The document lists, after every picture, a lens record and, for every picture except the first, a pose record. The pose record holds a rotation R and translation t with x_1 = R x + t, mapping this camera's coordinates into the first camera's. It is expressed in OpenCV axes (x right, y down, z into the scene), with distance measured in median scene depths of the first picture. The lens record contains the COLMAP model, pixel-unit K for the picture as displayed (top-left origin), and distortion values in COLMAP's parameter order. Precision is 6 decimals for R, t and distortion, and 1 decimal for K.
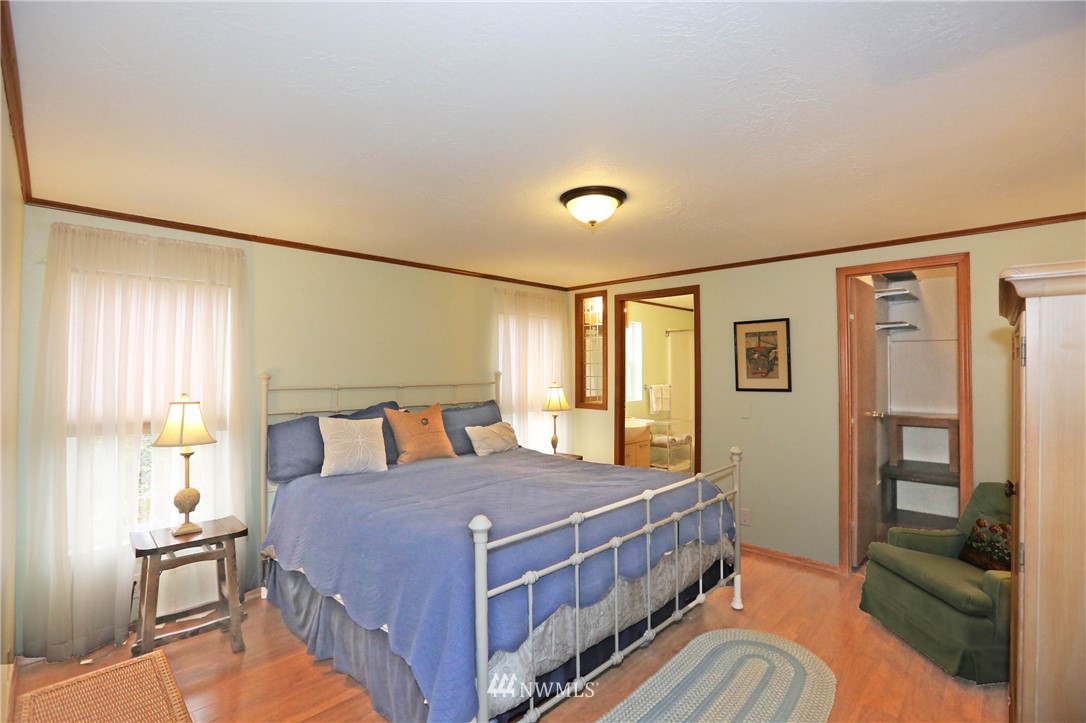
lens RADIAL K [[493.2, 0, 541.2], [0, 493.2, 361.4], [0, 0, 1]] dist [-0.026887, 0.000078]
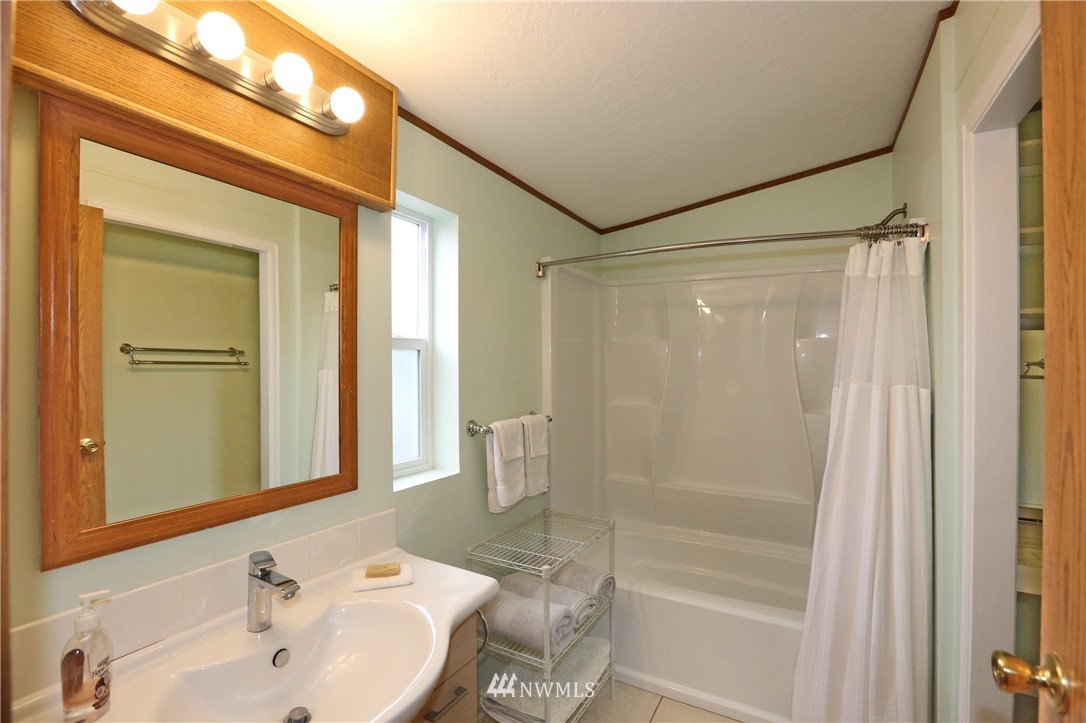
lens RADIAL K [[493.2, 0, 544.5], [0, 493.2, 360.4], [0, 0, 1]] dist [-0.026887, 0.000078]
pose [[0.966253, -0.001391, 0.257591, 0.175611], [-0.003774, 0.999802, 0.019558, 0.003613], [-0.257567, -0.019871, 0.966056, 0.690261]]
